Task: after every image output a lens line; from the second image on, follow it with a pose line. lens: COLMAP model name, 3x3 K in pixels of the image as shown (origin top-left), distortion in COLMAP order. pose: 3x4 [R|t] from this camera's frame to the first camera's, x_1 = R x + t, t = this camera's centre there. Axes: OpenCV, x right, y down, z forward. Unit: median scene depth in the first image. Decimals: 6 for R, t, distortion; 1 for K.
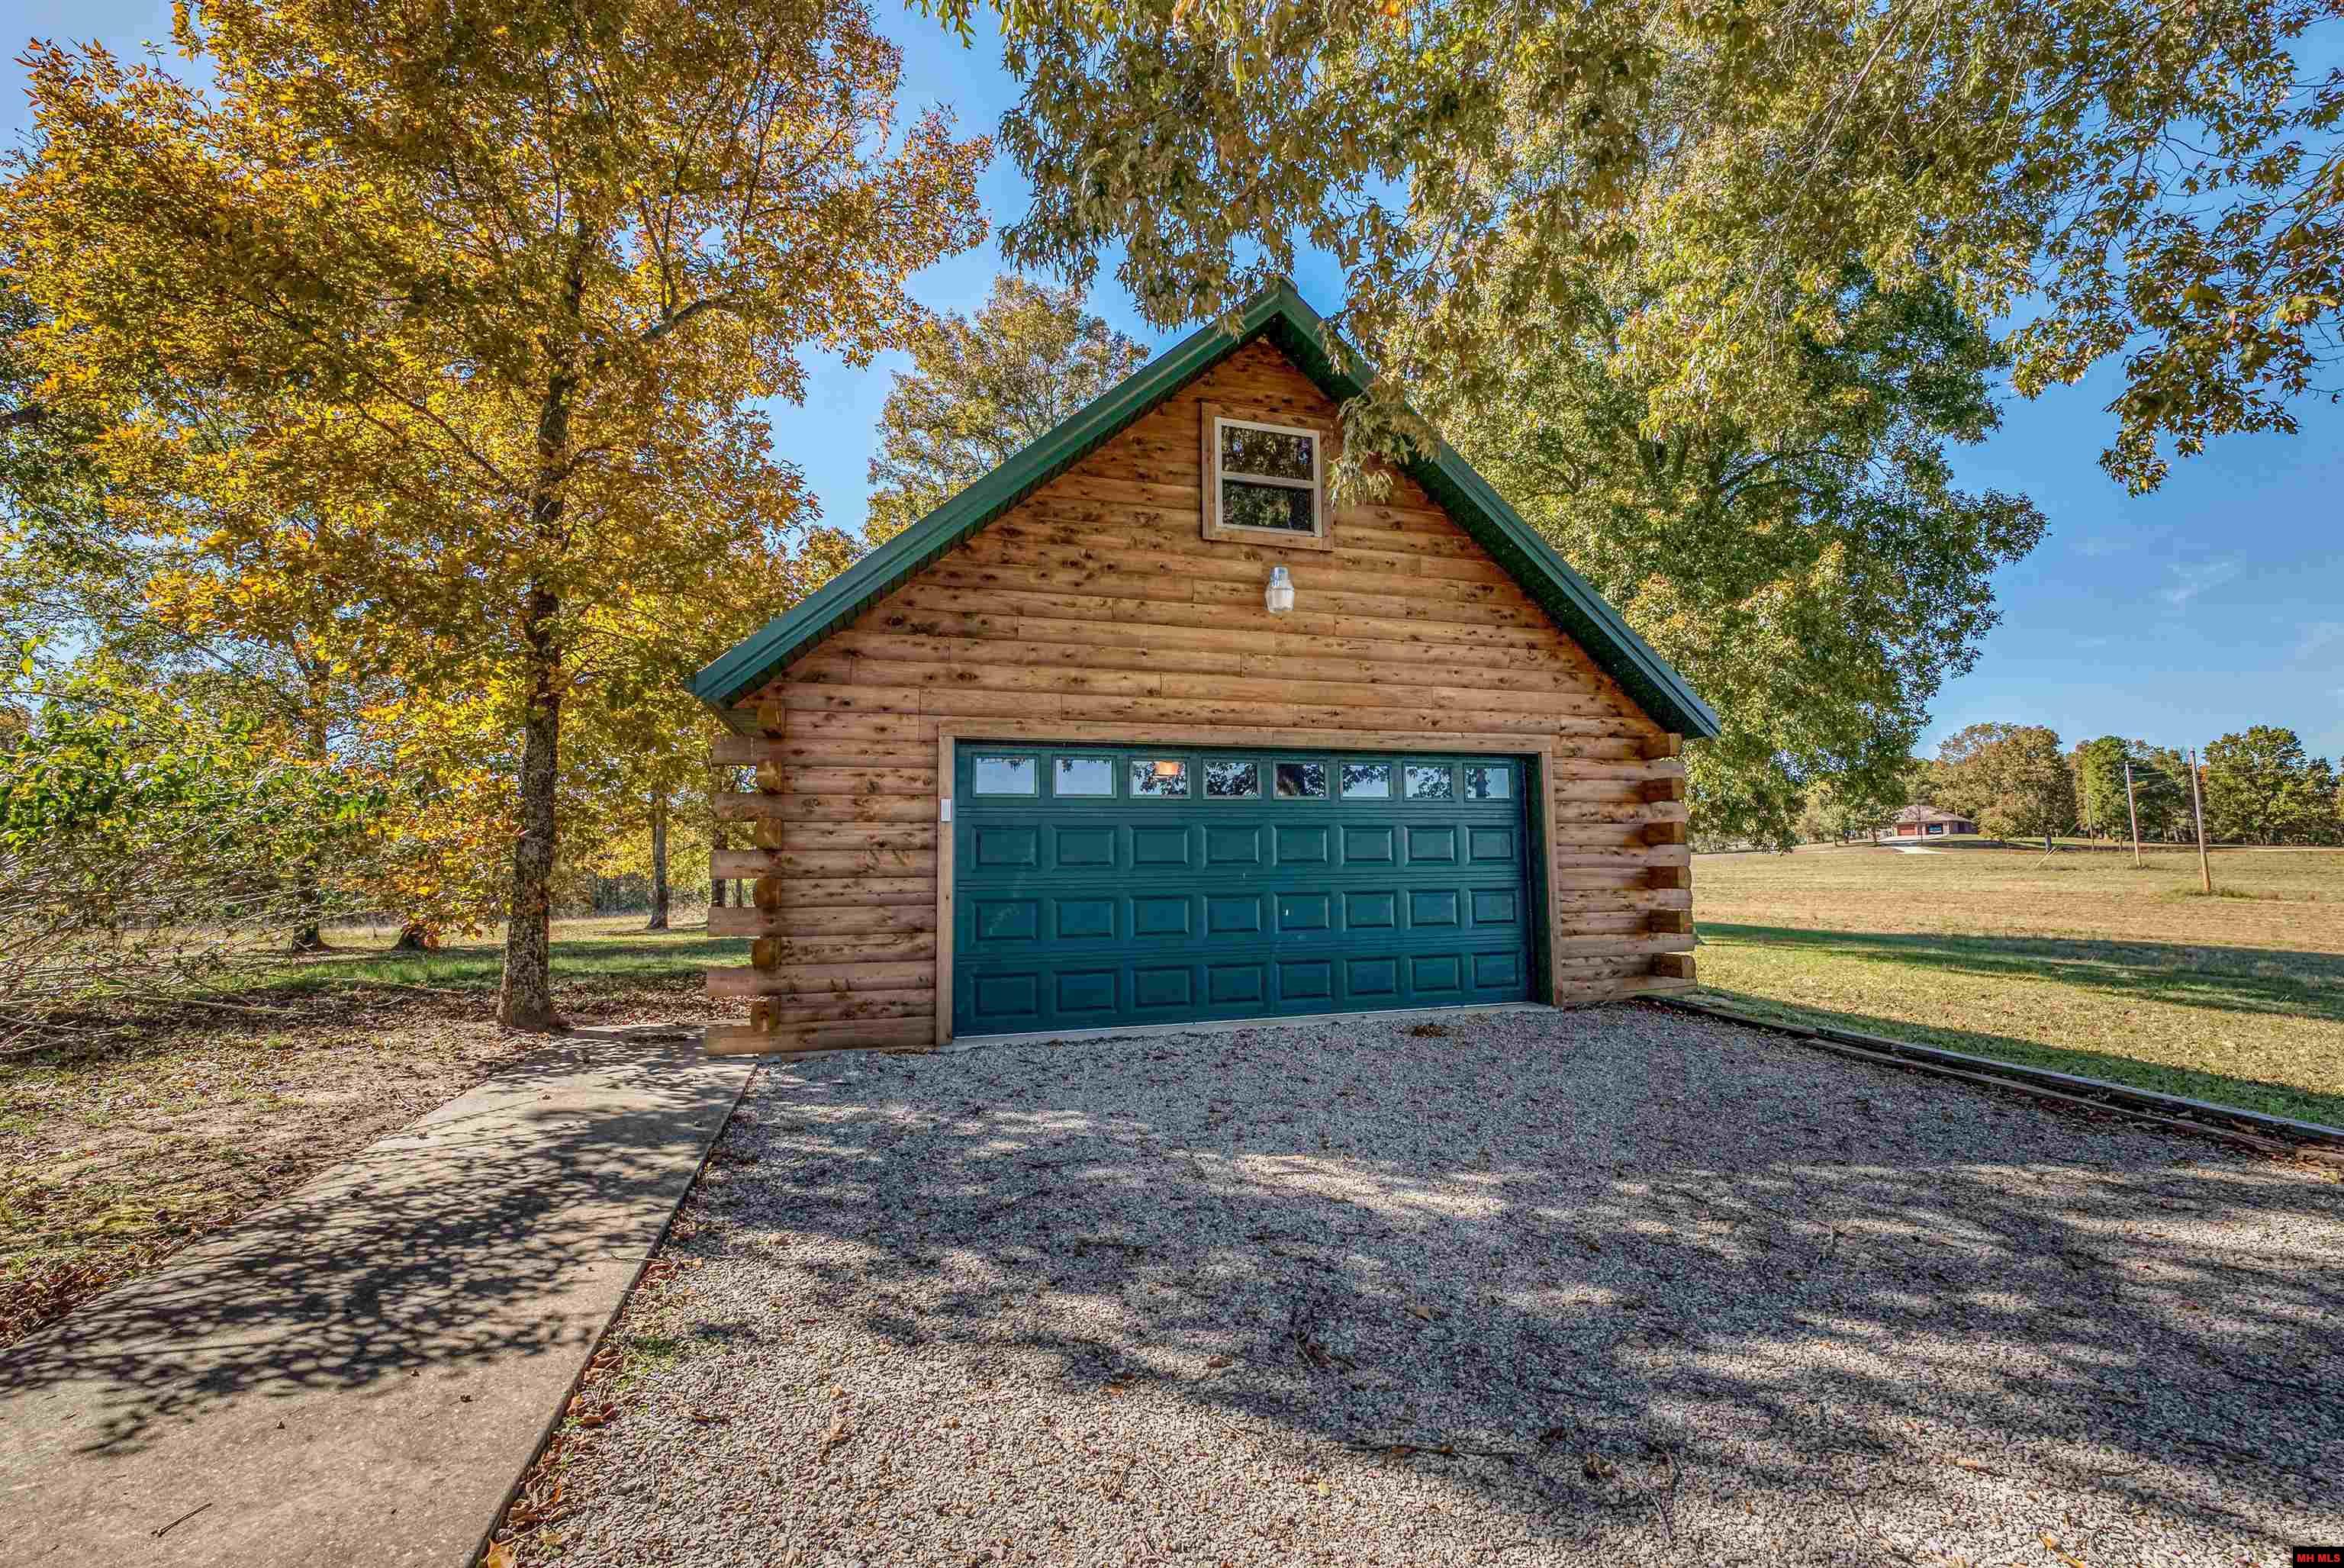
lens RADIAL K [[976.4, 0, 1176.7], [0, 976.4, 776.1], [0, 0, 1]] dist [-0.029999, 0.003364]
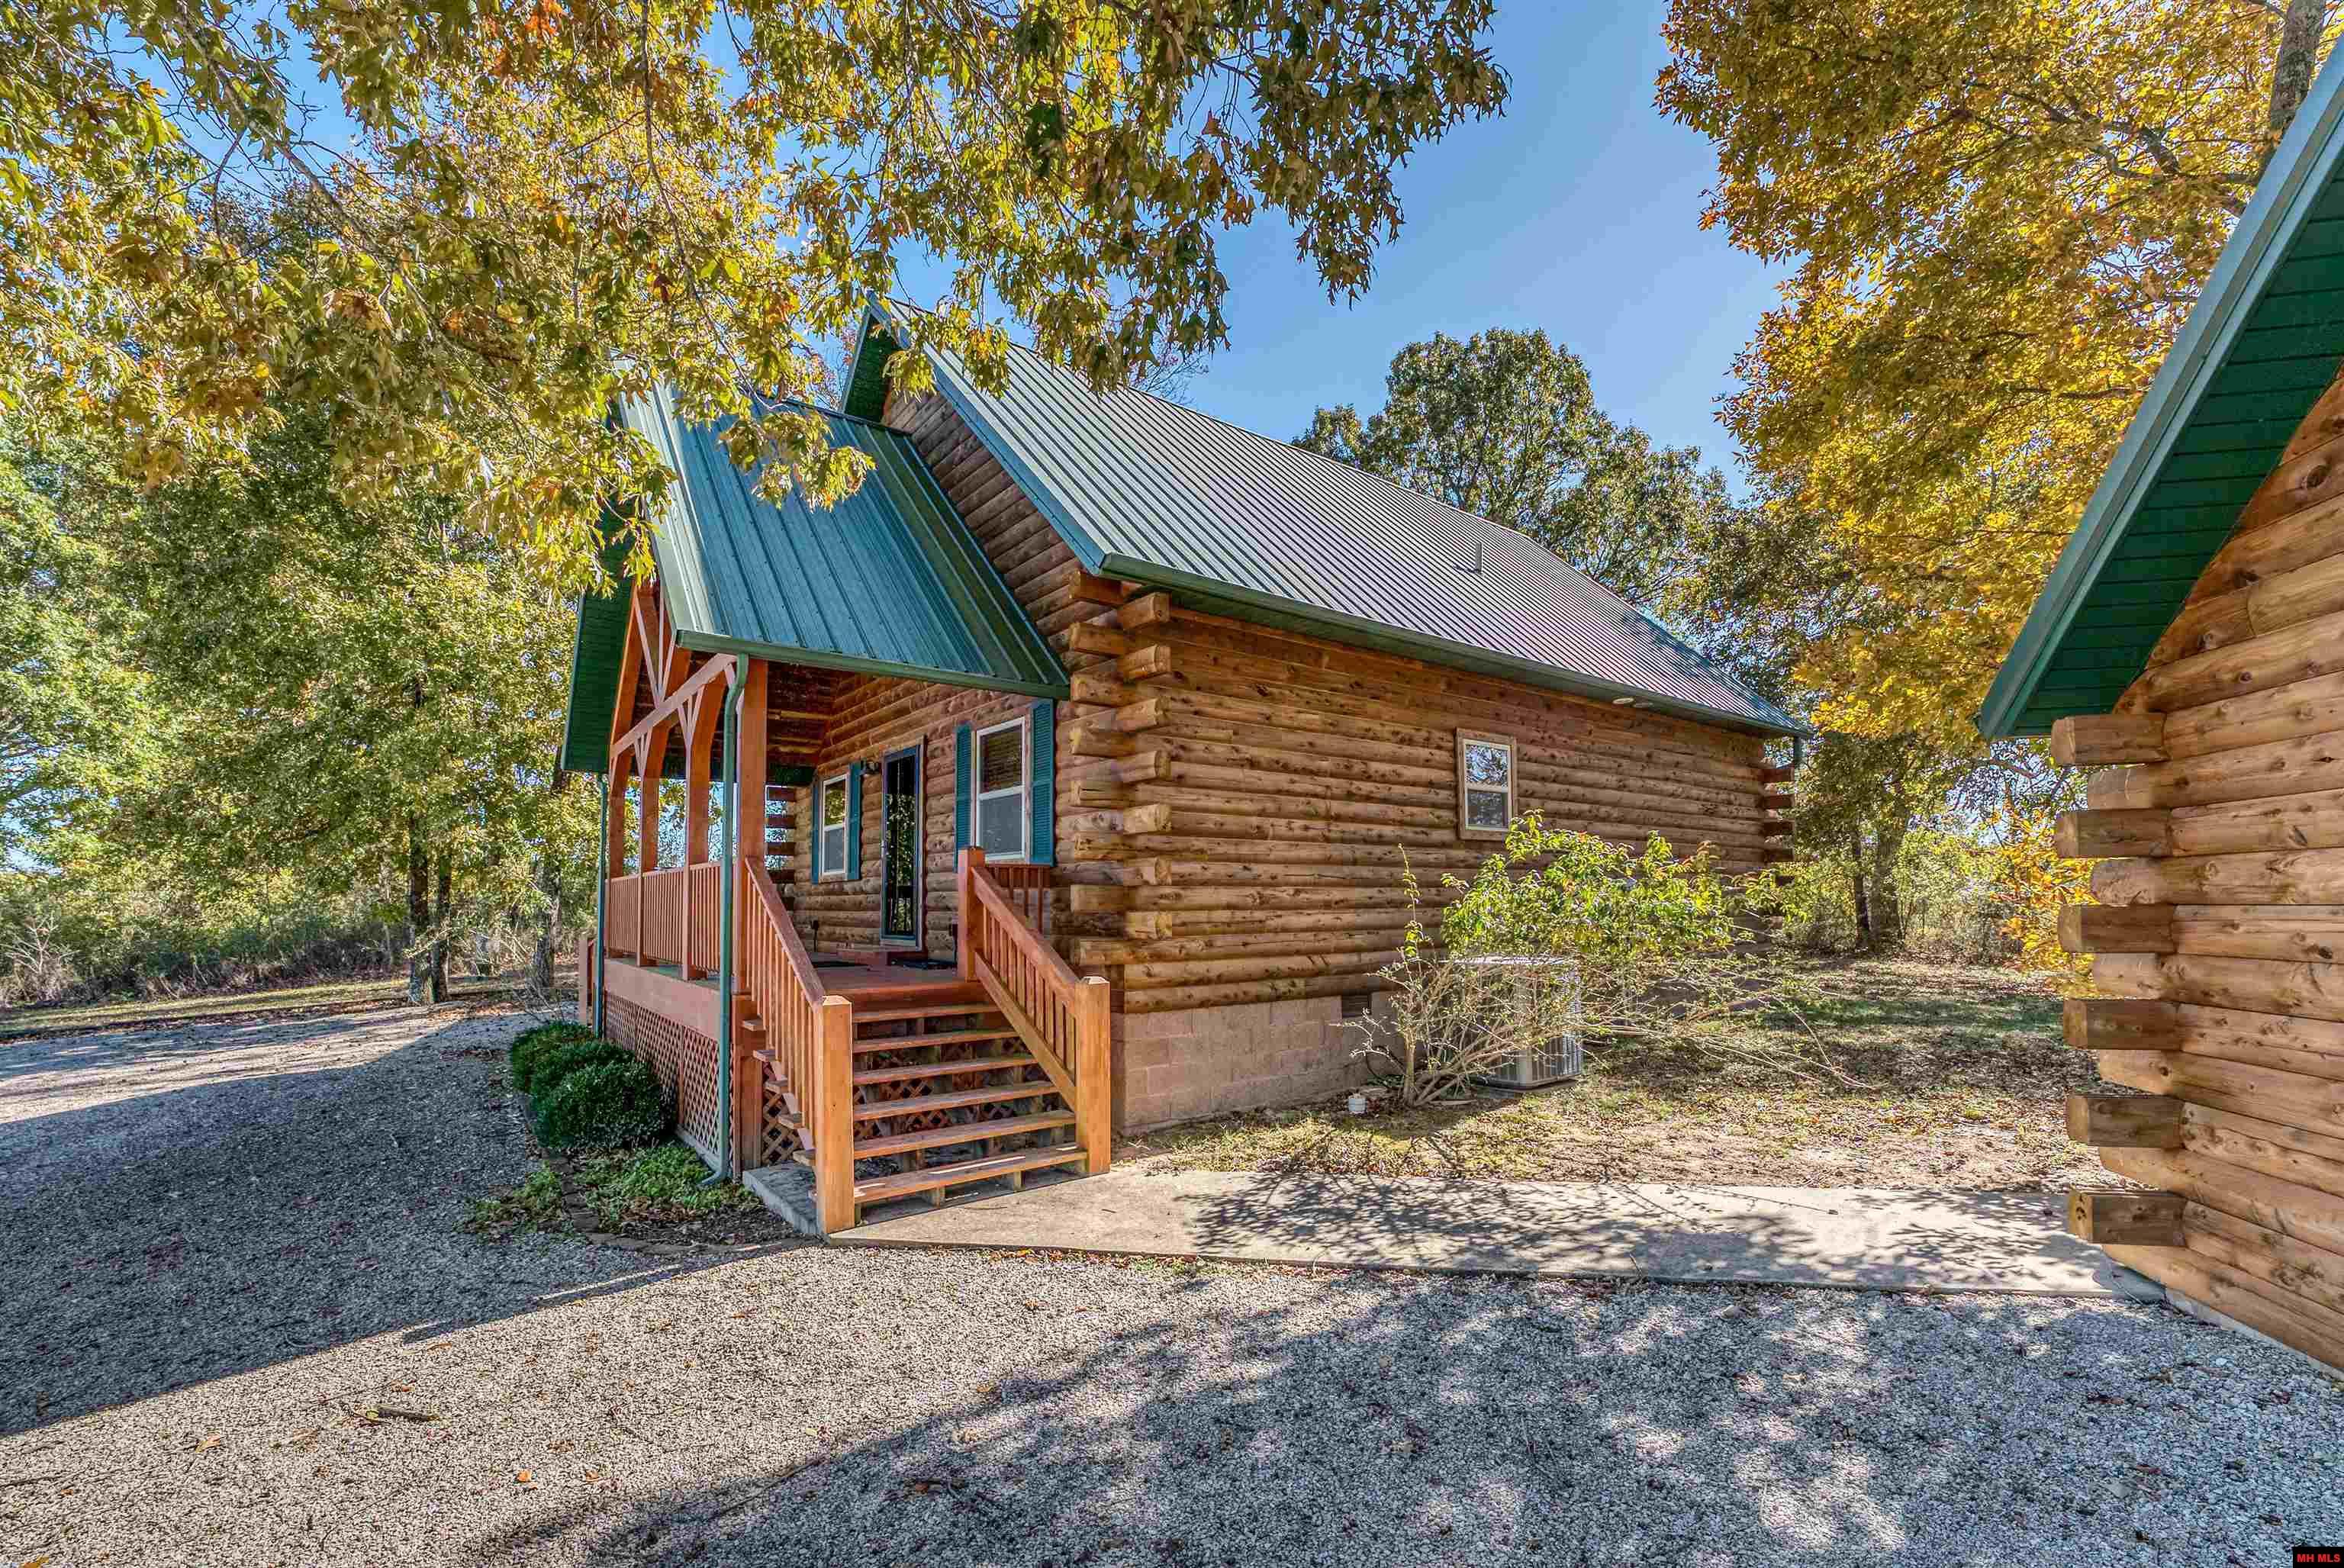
lens RADIAL K [[976.4, 0, 1175.9], [0, 976.4, 787.3], [0, 0, 1]] dist [-0.029999, 0.003364]
pose [[-0.494074, -0.088821, -0.864871, 0.388667], [0.104076, 0.981573, -0.160261, 0.007426], [0.863168, -0.169193, -0.475726, 0.725256]]
